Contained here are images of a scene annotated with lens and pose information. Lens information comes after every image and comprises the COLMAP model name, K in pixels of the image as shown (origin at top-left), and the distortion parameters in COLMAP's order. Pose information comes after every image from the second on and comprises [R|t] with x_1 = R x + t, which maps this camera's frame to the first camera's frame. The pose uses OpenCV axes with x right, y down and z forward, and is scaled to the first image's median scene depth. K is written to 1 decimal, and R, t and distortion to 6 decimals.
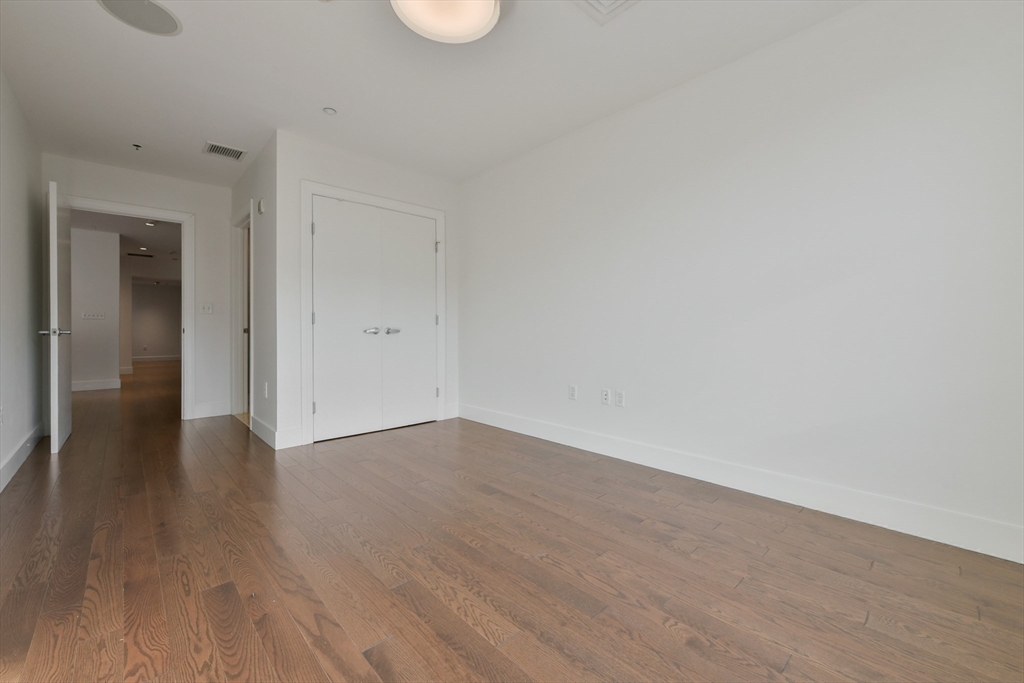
lens RADIAL K [[414.3, 0, 516.5], [0, 414.3, 335.4], [0, 0, 1]] dist [-0.000338, 0.000405]
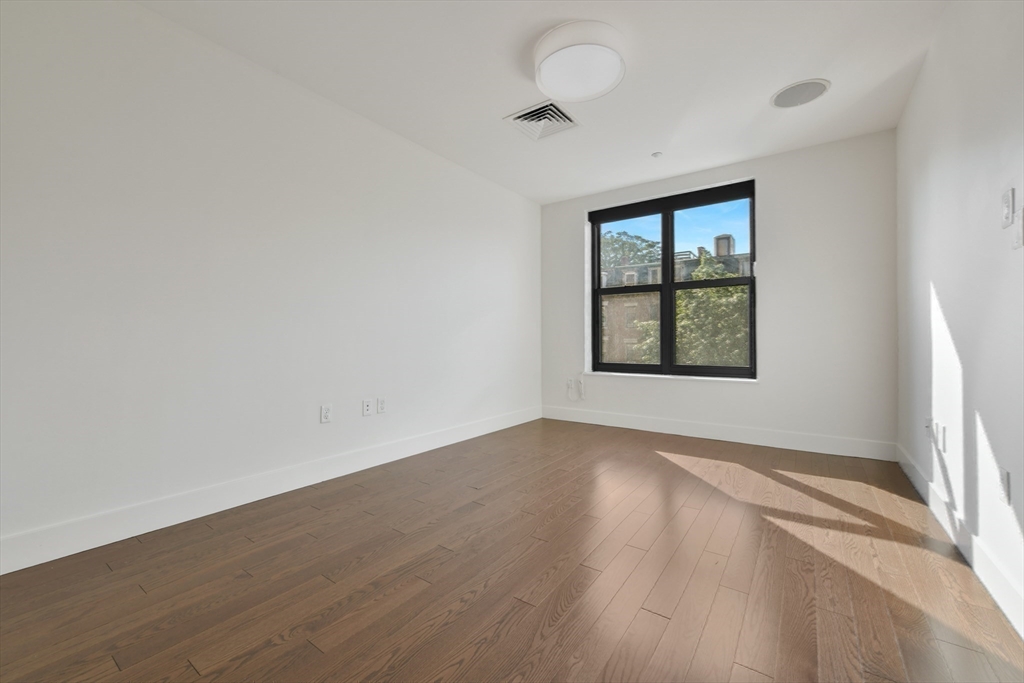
lens RADIAL K [[414.3, 0, 516.5], [0, 414.3, 335.4], [0, 0, 1]] dist [-0.000338, 0.000405]
pose [[-0.188409, 0.009213, 0.982048, -1.041503], [0.010579, 0.999917, -0.007351, -0.010772], [-0.982034, 0.009004, -0.188490, 1.095106]]
